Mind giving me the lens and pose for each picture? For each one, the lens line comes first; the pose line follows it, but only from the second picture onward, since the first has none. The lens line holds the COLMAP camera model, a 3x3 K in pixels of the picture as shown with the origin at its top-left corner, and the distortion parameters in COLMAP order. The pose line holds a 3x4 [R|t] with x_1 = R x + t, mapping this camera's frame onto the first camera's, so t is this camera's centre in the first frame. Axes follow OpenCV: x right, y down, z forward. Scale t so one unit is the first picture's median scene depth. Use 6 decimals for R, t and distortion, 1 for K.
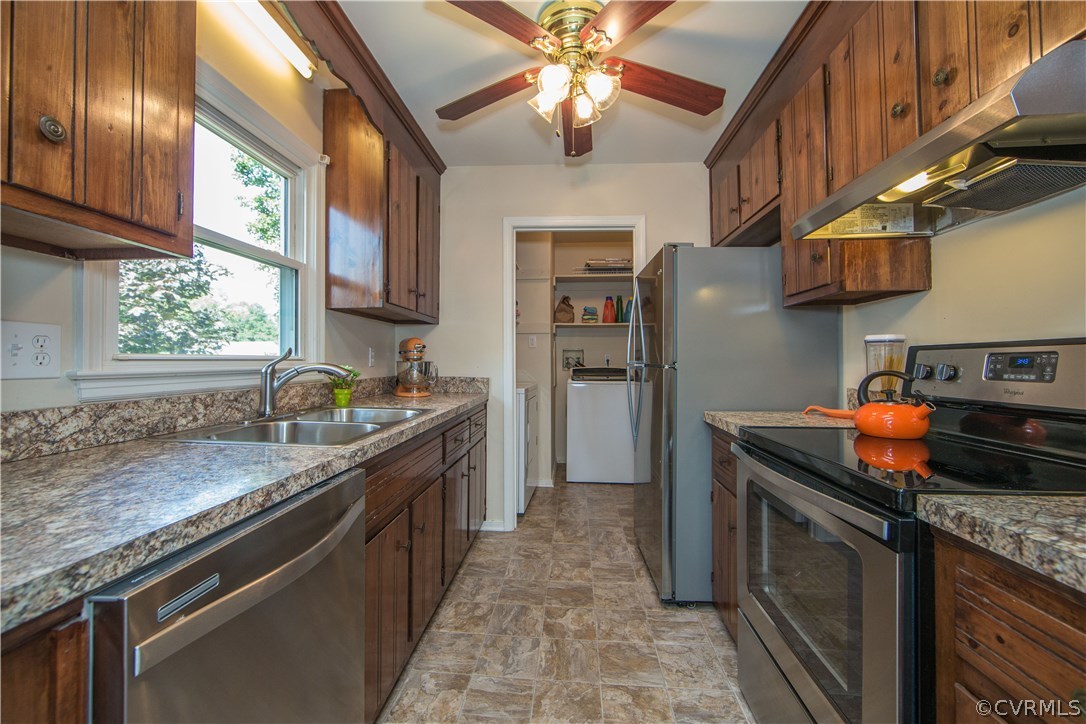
lens RADIAL K [[438.1, 0, 550.7], [0, 438.1, 357.7], [0, 0, 1]] dist [-0.010284, 0.002554]
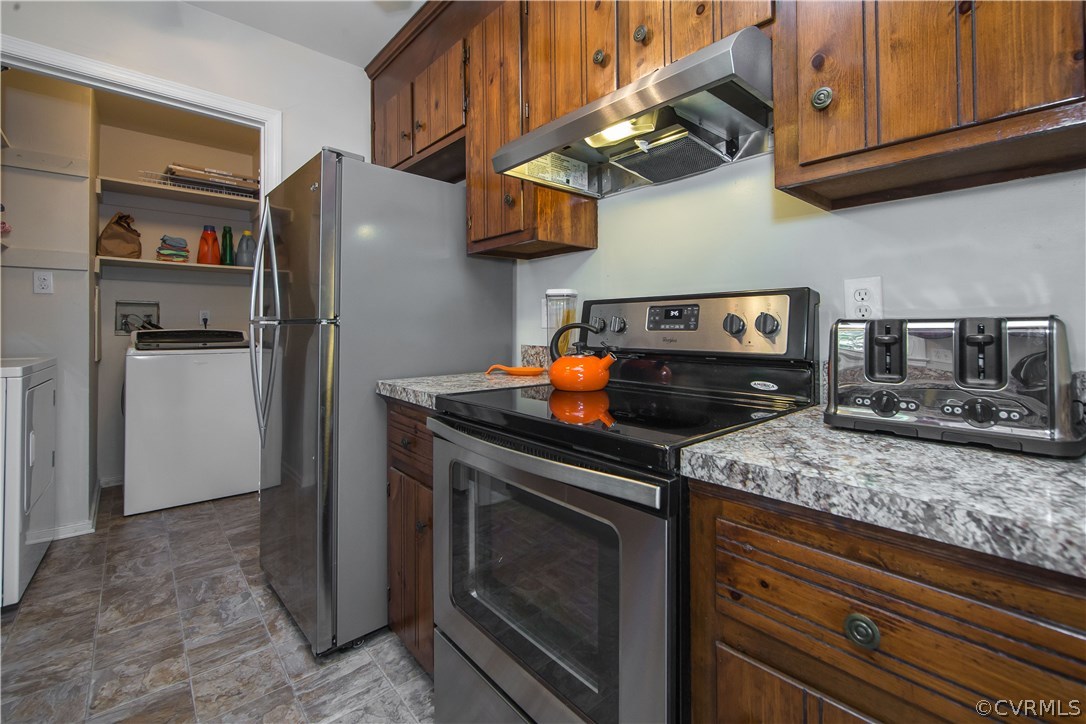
lens RADIAL K [[471.0, 0, 564.3], [0, 471.0, 322.1], [0, 0, 1]] dist [-0.011642, 0.001583]
pose [[0.694711, 0.005893, 0.719265, -0.012365], [-0.004363, 0.999983, -0.003978, 0.023032], [-0.719276, -0.000375, 0.694725, 0.203991]]
